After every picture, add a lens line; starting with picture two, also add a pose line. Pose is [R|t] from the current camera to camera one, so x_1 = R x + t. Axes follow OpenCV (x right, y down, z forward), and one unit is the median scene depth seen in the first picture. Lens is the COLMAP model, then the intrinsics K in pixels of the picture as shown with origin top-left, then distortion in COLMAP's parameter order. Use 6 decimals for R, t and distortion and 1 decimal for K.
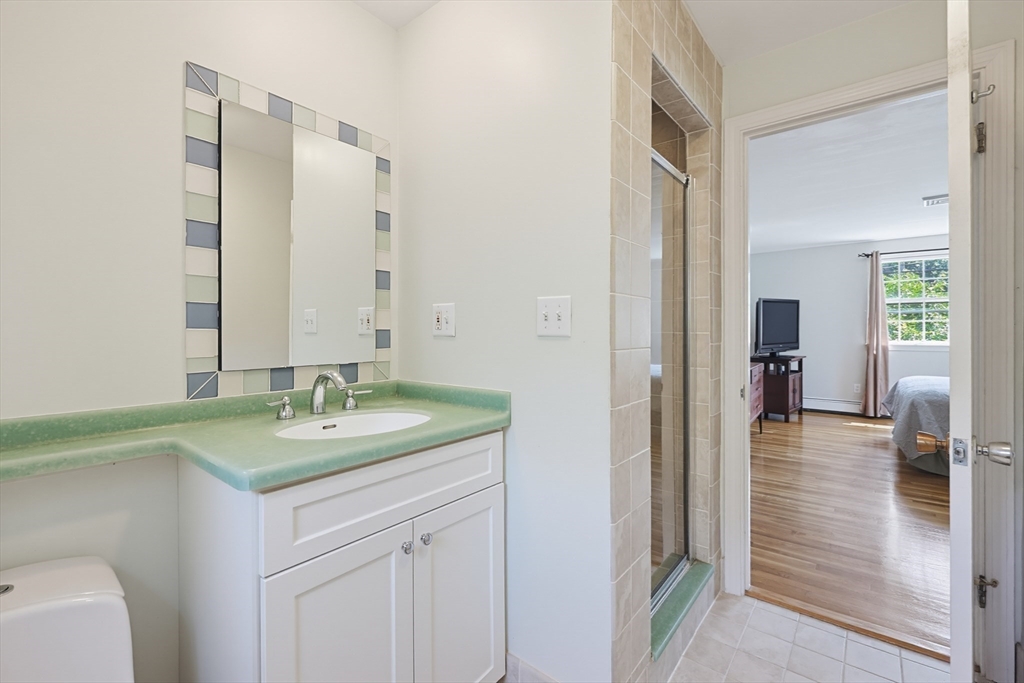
lens RADIAL K [[447.6, 0, 518.5], [0, 447.6, 341.3], [0, 0, 1]] dist [-0.004444, -0.000126]
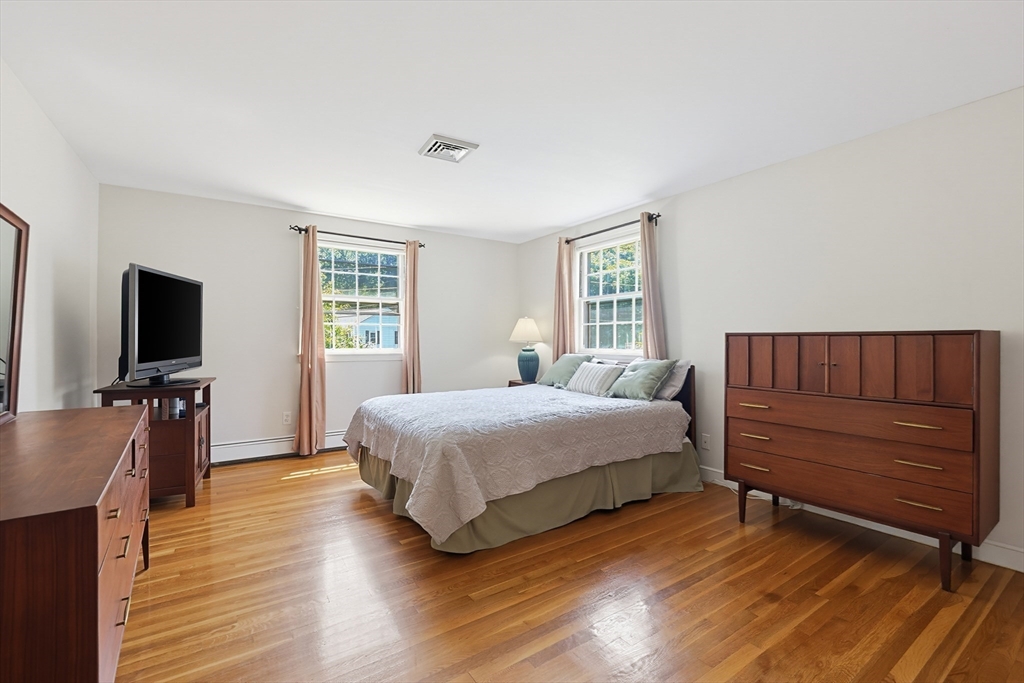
lens RADIAL K [[447.6, 0, 518.5], [0, 447.6, 341.3], [0, 0, 1]] dist [-0.004444, -0.000126]
pose [[0.296829, -0.000368, 0.954931, 0.201593], [0.010766, 0.999938, -0.002961, -0.008973], [-0.954870, 0.011160, 0.296814, 0.454415]]
